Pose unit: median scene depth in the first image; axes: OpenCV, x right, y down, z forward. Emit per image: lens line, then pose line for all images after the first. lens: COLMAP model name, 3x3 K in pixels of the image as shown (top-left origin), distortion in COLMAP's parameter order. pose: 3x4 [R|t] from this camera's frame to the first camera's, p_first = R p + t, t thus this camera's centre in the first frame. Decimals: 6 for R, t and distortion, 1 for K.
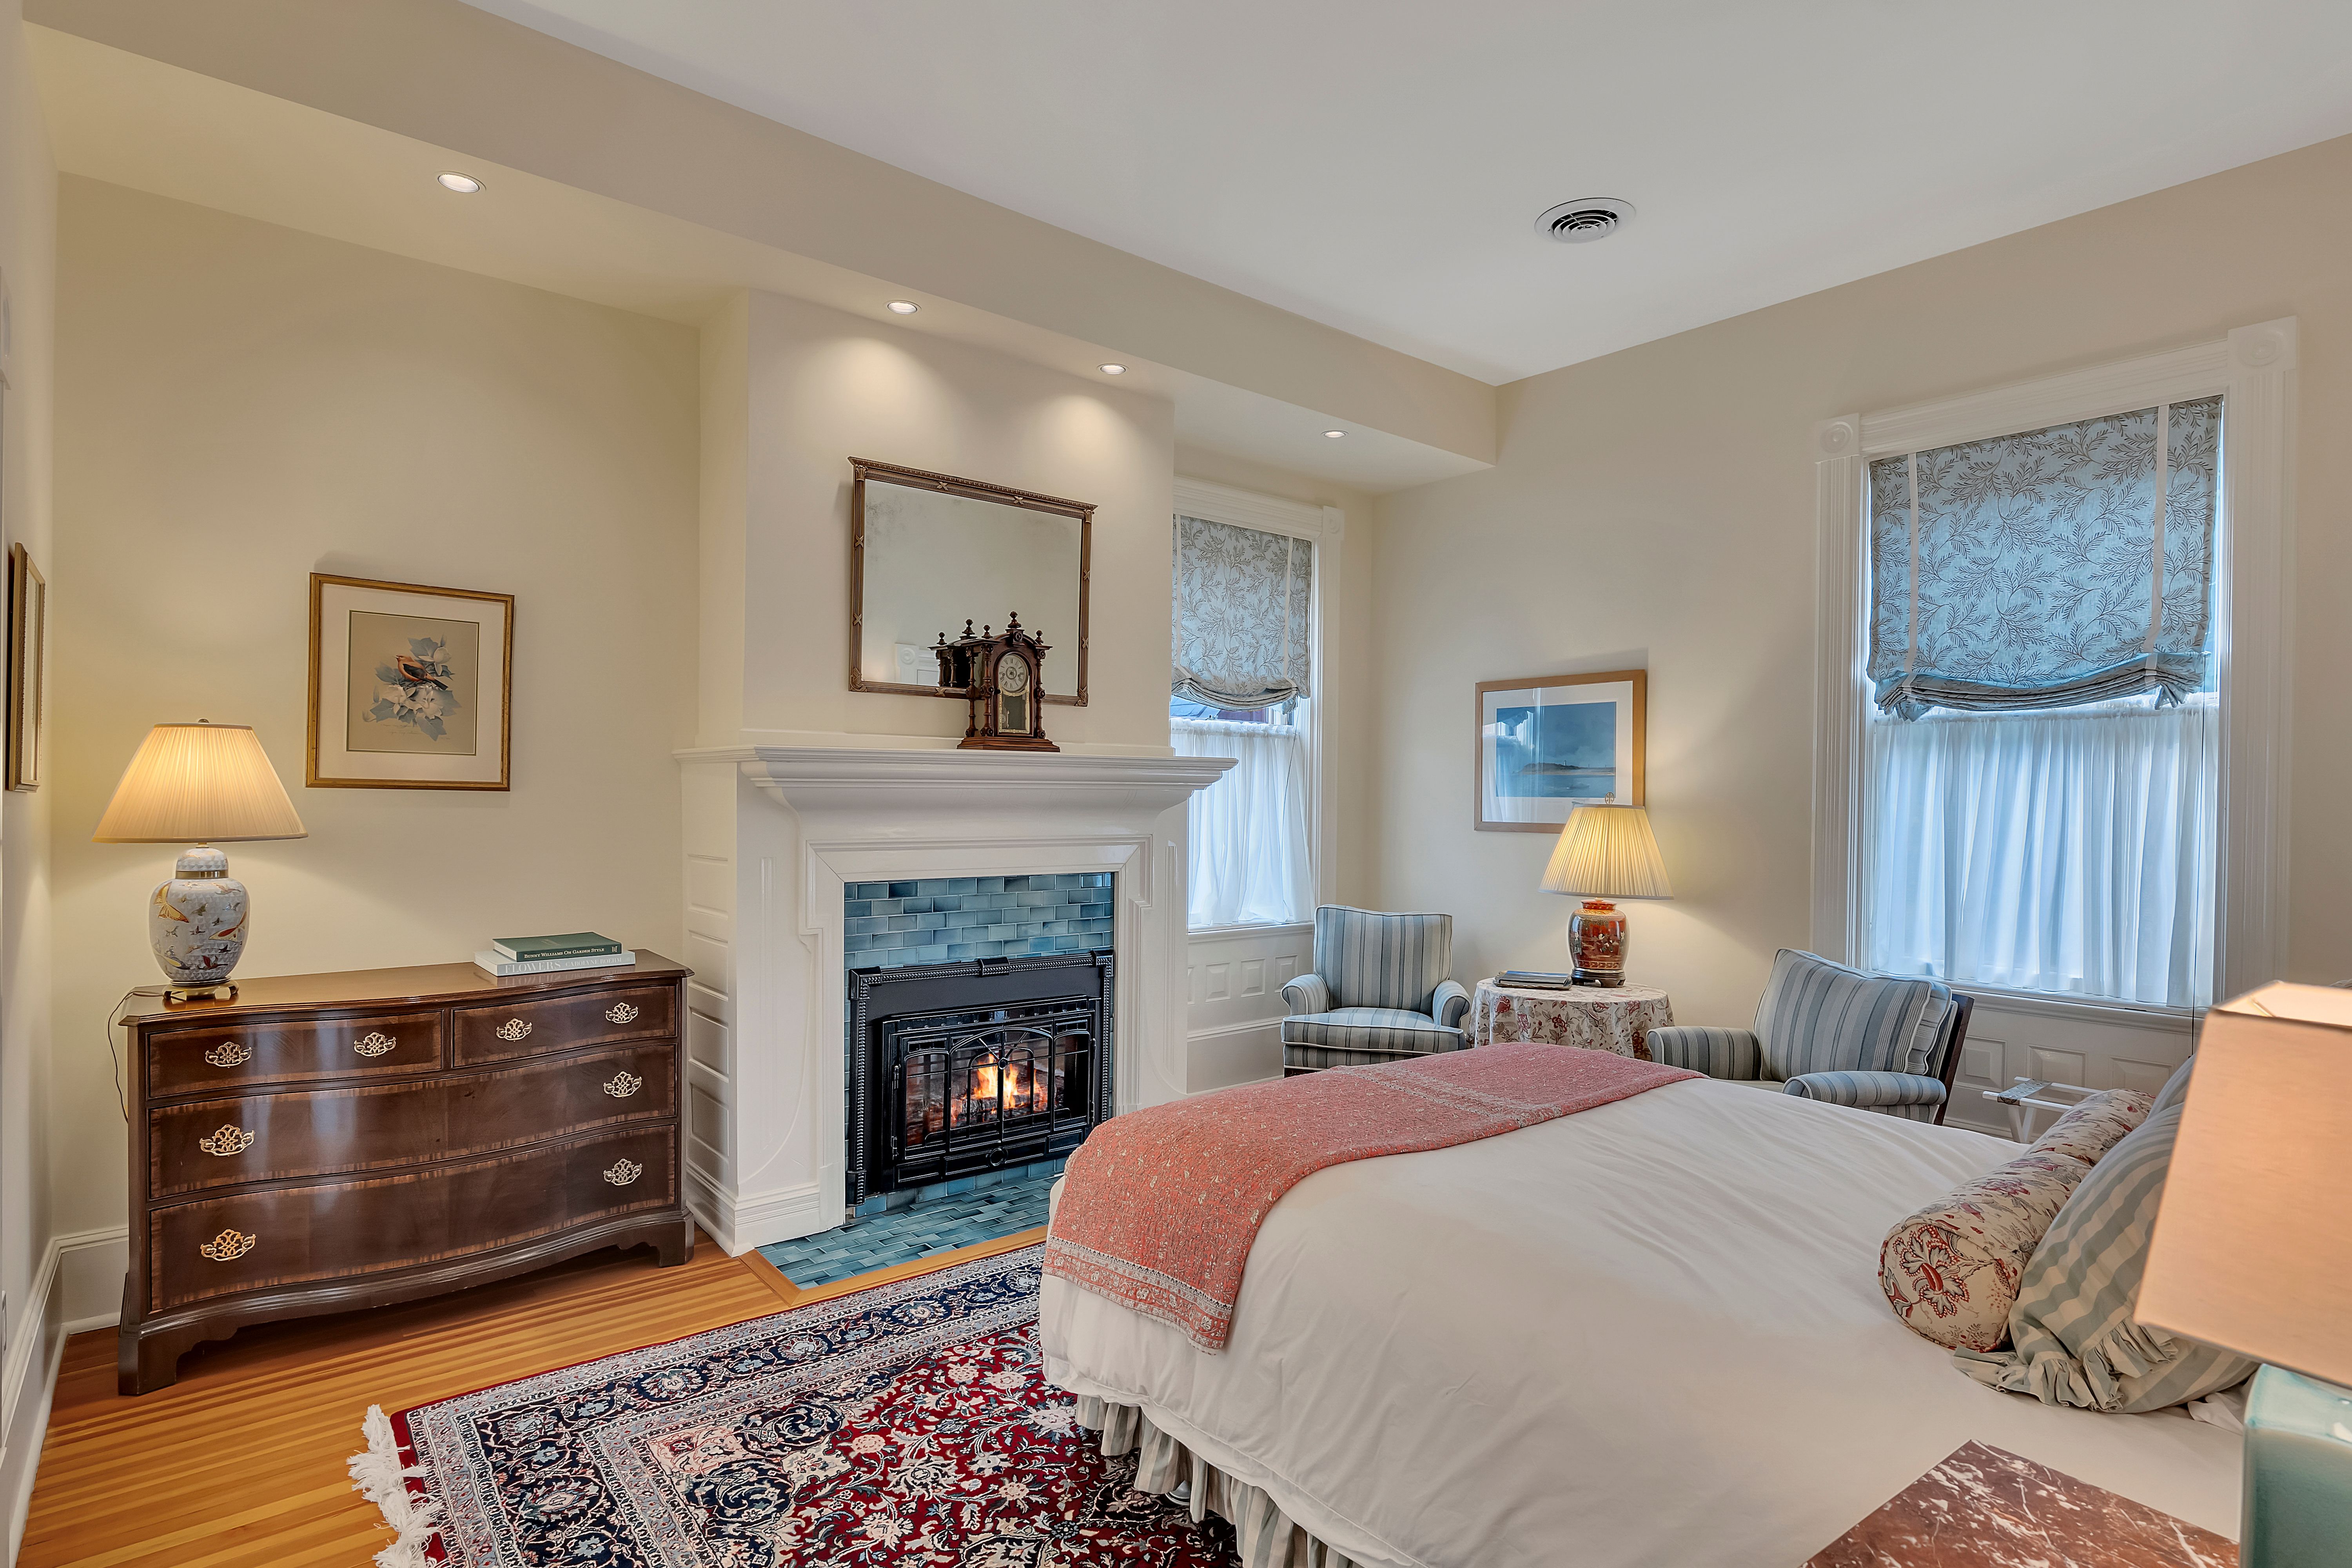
lens RADIAL K [[1186.5, 0, 1176.1], [0, 1186.5, 808.8], [0, 0, 1]] dist [-0.050563, 0.000162]
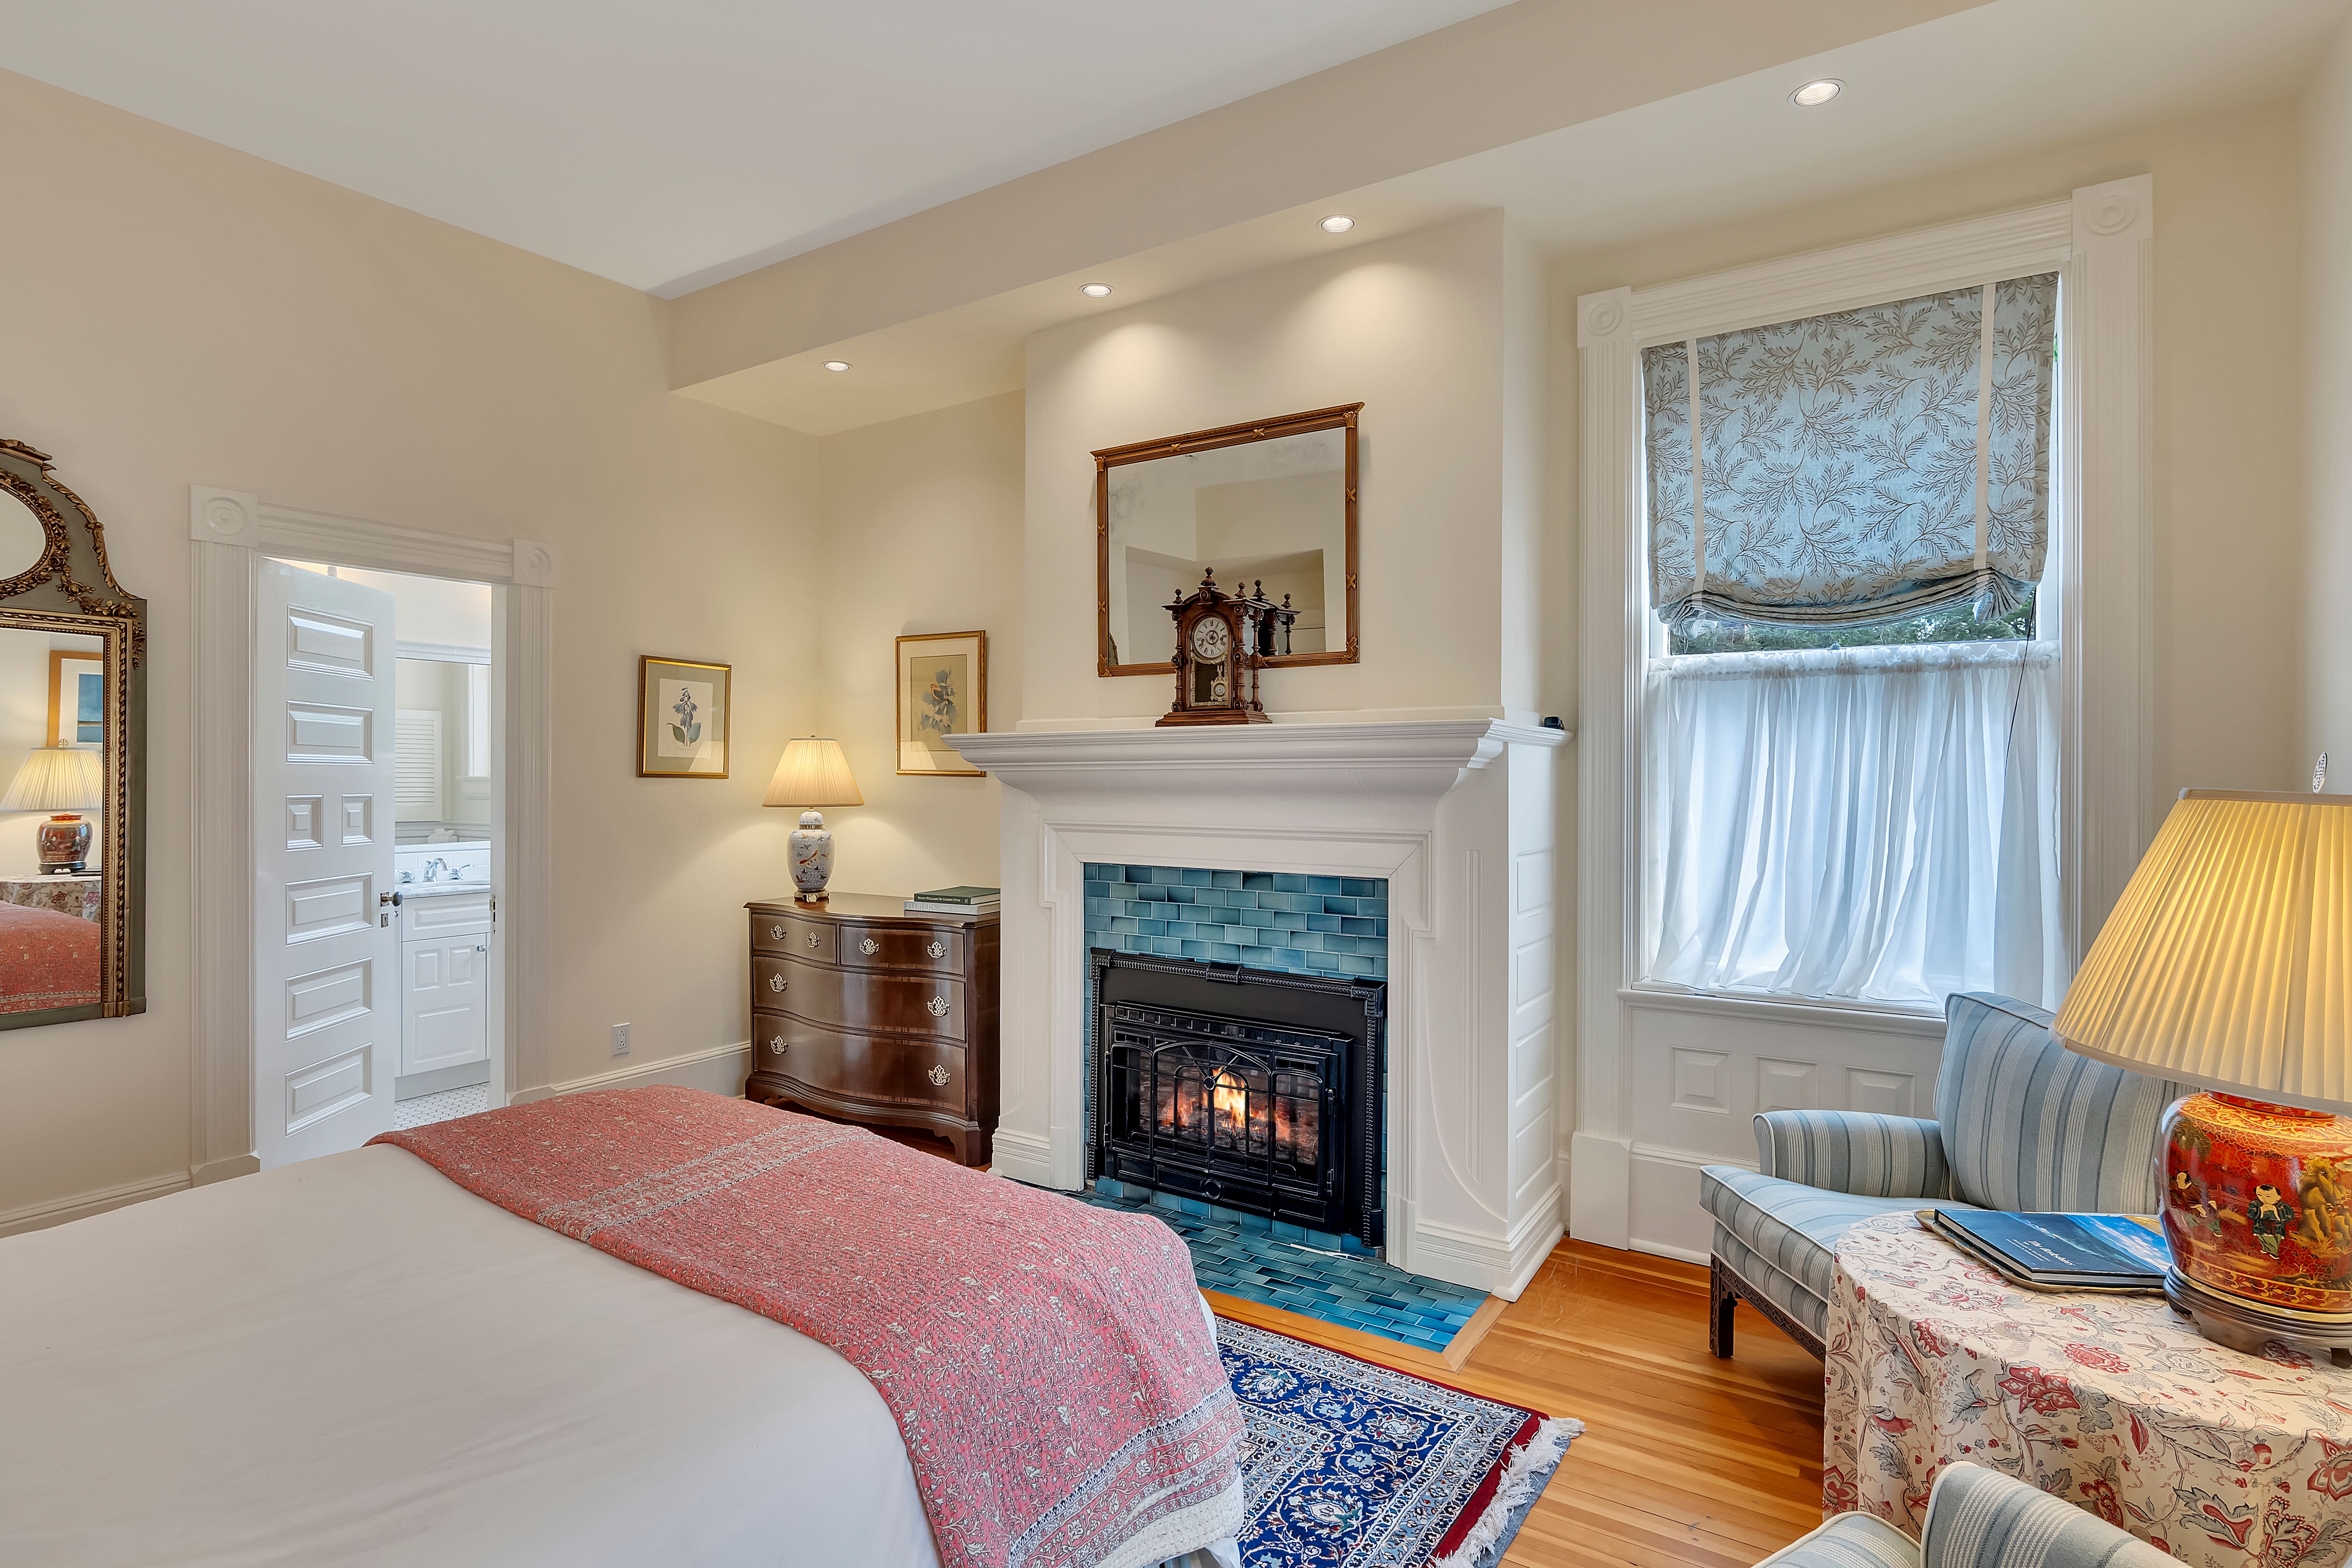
lens RADIAL K [[1191.0, 0, 1176.0], [0, 1191.0, 784.0], [0, 0, 1]] dist [-0.030801, 0.000239]
pose [[0.280963, -0.003936, -0.959710, 0.698108], [-0.012674, 0.999889, -0.007812, 0.000530], [0.959635, 0.014358, 0.280882, 0.728610]]
